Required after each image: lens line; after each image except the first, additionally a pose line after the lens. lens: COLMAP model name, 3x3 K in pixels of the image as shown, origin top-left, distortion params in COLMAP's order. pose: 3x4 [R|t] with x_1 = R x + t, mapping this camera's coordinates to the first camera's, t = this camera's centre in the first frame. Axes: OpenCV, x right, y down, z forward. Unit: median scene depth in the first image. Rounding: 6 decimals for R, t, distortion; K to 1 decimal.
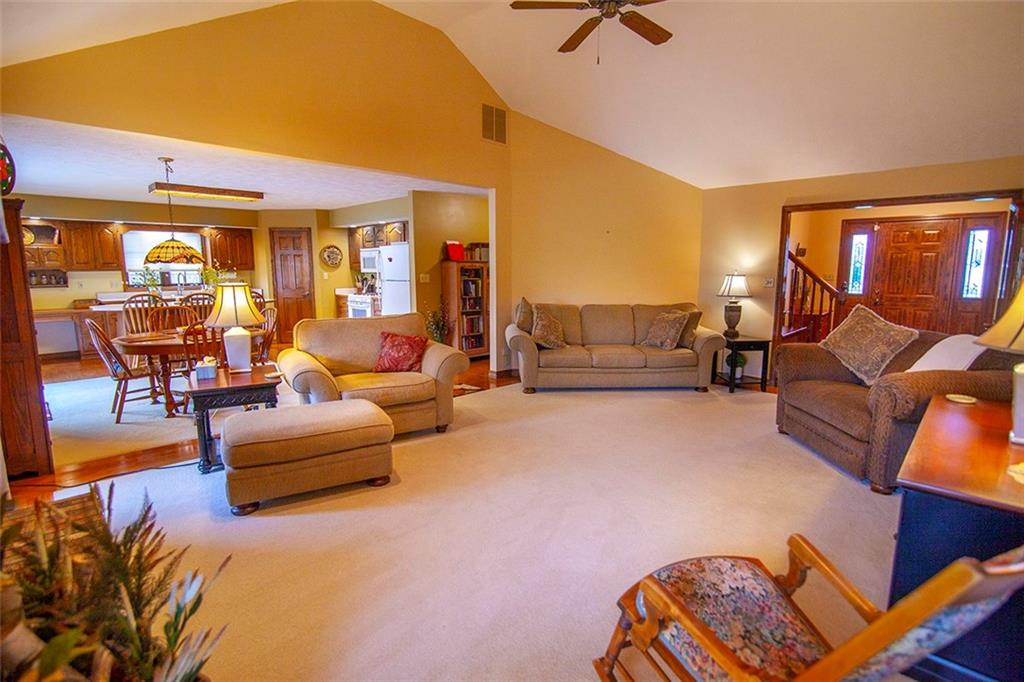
lens RADIAL K [[492.7, 0, 512.0], [0, 492.7, 341.0], [0, 0, 1]] dist [-0.017717, -0.000414]
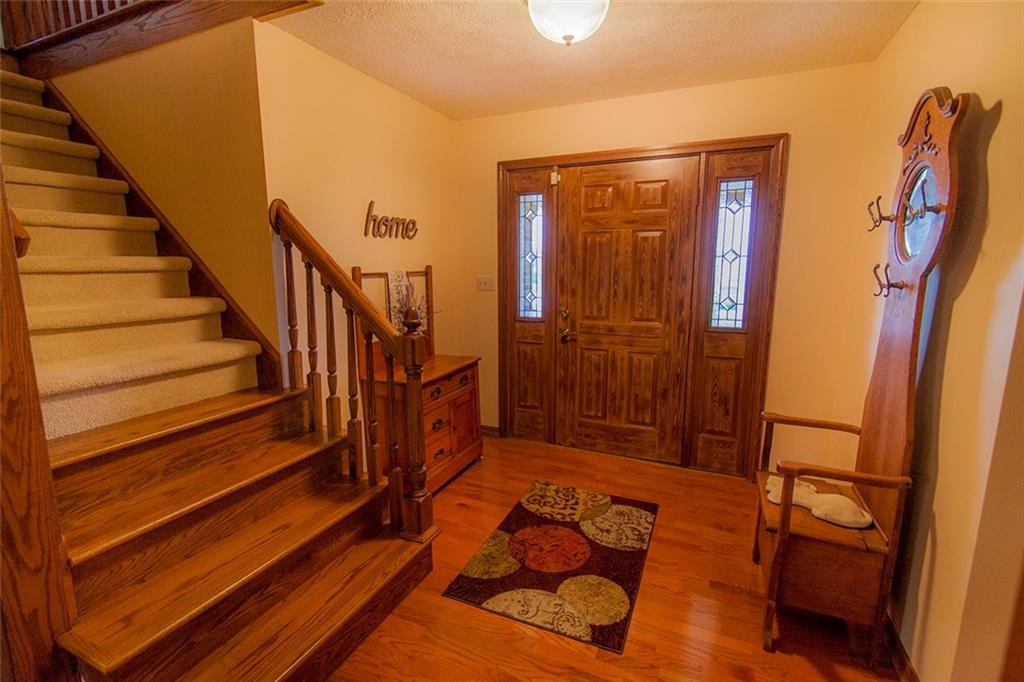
lens RADIAL K [[471.3, 0, 508.3], [0, 471.3, 342.1], [0, 0, 1]] dist [-0.015758, -0.000501]
pose [[0.938958, -0.053228, 0.339888, 0.552968], [0.047742, 0.998559, 0.024490, -0.090048], [-0.340702, -0.006768, 0.940147, 0.599607]]
